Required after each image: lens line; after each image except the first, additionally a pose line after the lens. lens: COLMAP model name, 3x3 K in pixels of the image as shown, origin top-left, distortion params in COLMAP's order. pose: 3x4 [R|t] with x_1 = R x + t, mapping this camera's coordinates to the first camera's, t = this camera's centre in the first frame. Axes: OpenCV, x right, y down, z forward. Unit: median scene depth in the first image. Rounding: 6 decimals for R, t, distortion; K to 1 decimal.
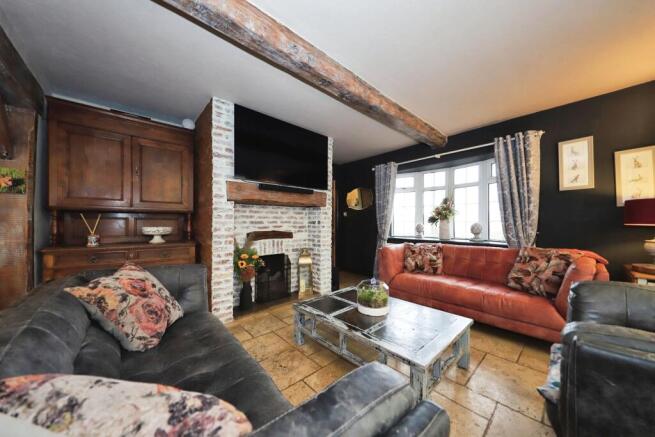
lens RADIAL K [[224.0, 0, 327.5], [0, 224.0, 218.5], [0, 0, 1]] dist [0.000292, -0.000014]
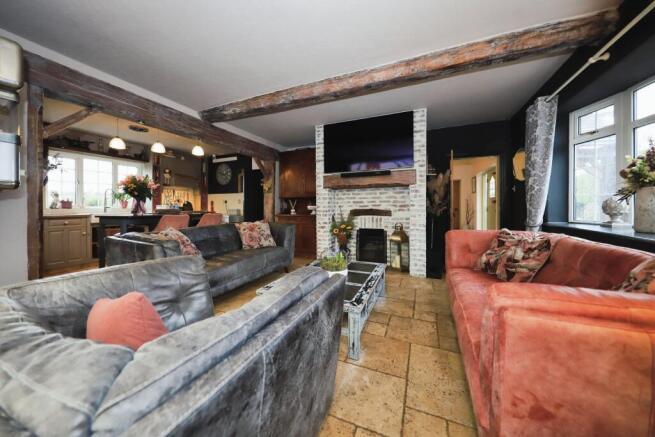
lens RADIAL K [[221.1, 0, 328.3], [0, 221.1, 203.2], [0, 0, 1]] dist [-0.015063, -0.000033]
pose [[0.417976, -0.016110, -0.908315, 0.744661], [0.024048, 0.999689, -0.006665, 0.027079], [0.908140, -0.019057, 0.418234, 0.296824]]
